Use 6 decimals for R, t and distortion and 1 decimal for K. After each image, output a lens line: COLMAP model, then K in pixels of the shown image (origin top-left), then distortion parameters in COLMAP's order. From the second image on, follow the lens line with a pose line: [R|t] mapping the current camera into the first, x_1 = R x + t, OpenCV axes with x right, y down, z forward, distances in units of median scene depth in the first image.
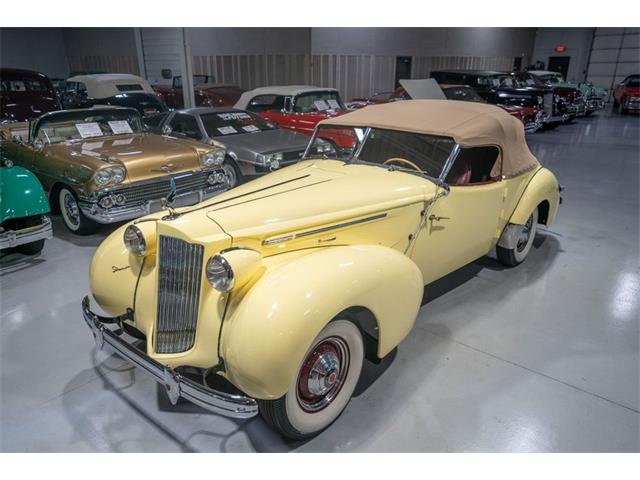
lens RADIAL K [[498.5, 0, 325.4], [0, 498.5, 238.9], [0, 0, 1]] dist [0.038675, 0.008893]
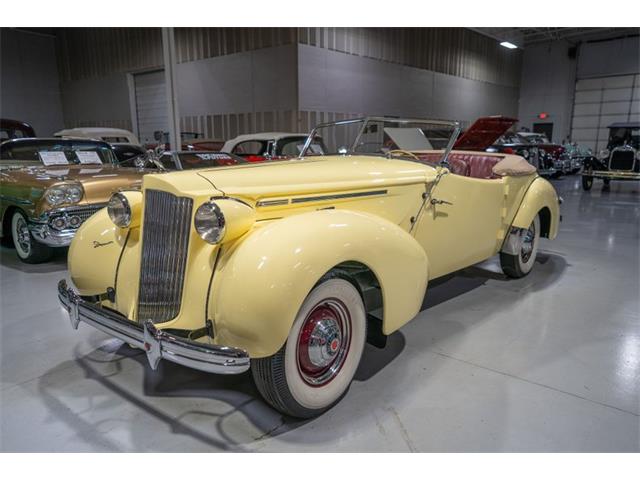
lens RADIAL K [[498.5, 0, 309.0], [0, 498.5, 242.2], [0, 0, 1]] dist [0.038675, 0.008893]
pose [[0.999961, -0.007786, -0.004182, -0.020042], [0.007111, 0.989761, -0.142555, 0.168376], [0.005250, 0.142519, 0.989778, 0.074497]]
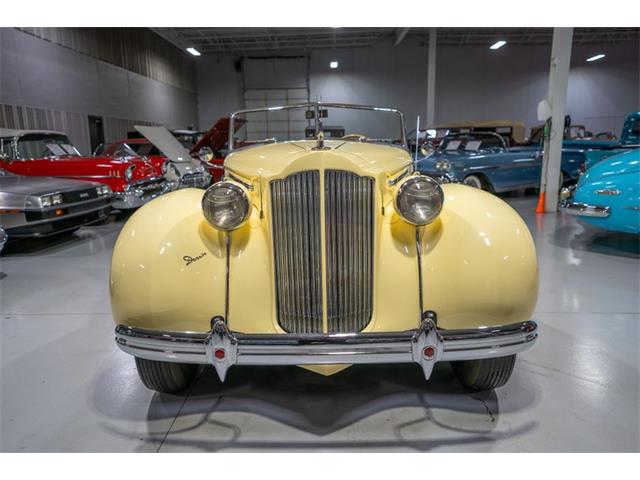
lens RADIAL K [[498.5, 0, 321.6], [0, 498.5, 242.5], [0, 0, 1]] dist [0.038675, 0.008893]
pose [[0.769393, -0.145855, 0.621900, -0.598651], [0.238460, 0.968782, -0.067804, 0.108124], [-0.592597, 0.200467, 0.780155, 0.348404]]
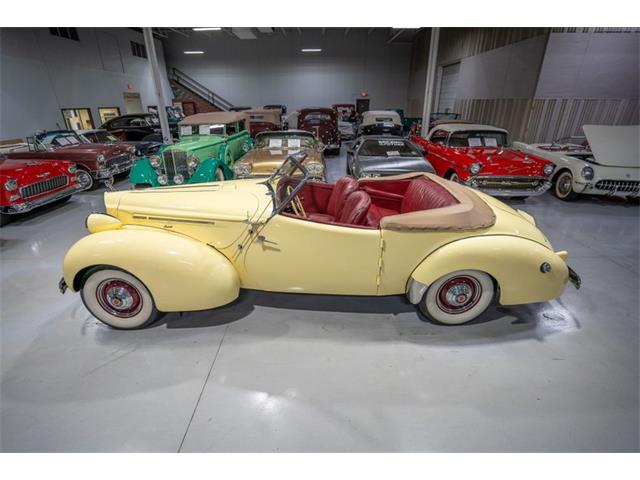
lens RADIAL K [[317.9, 0, 315.1], [0, 317.9, 241.7], [0, 0, 1]] dist [-0.064551, 0.026751]
pose [[0.647835, 0.307824, -0.696817, 0.842463], [-0.250641, 0.949923, 0.186613, -0.211516], [0.719367, 0.053756, 0.692547, 0.569732]]
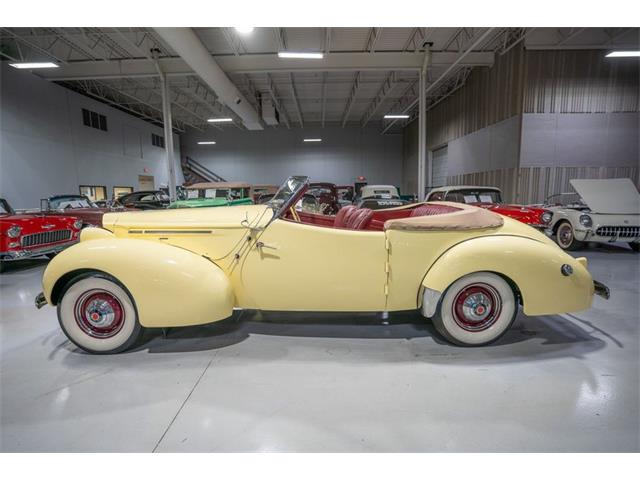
lens RADIAL K [[317.9, 0, 316.1], [0, 317.9, 239.9], [0, 0, 1]] dist [-0.064551, 0.026751]
pose [[0.647432, 0.095496, -0.756116, 0.853059], [-0.240432, 0.967047, -0.083736, -0.022878], [0.723204, 0.236008, 0.649058, 0.626380]]
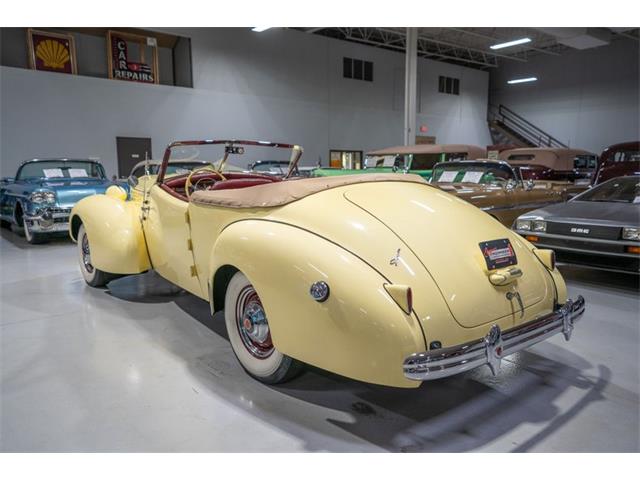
lens RADIAL K [[498.5, 0, 316.0], [0, 498.5, 243.2], [0, 0, 1]] dist [0.038675, 0.008893]
pose [[-0.174382, 0.144194, -0.974063, 1.326397], [-0.335039, 0.921508, 0.196395, -0.337182], [0.925926, 0.360597, -0.112384, 1.548743]]
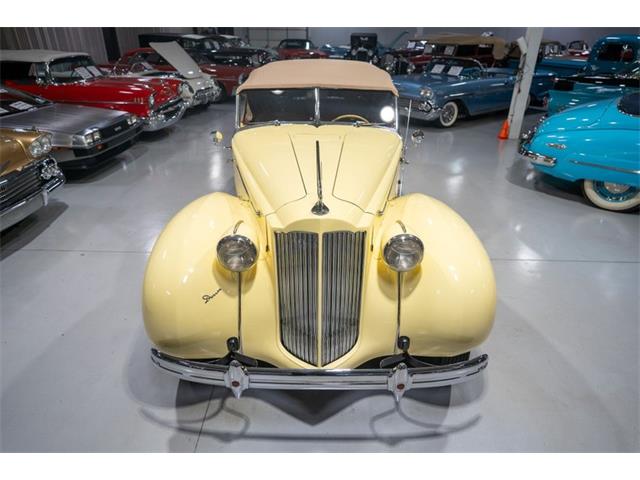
lens RADIAL K [[404.6, 0, 317.8], [0, 404.6, 234.1], [0, 0, 1]] dist [0.038578, 0.004439]
pose [[0.773850, -0.279169, 0.568525, -0.537741], [0.211549, 0.959997, 0.183446, -0.098284], [-0.596995, -0.021689, 0.801952, 0.354332]]
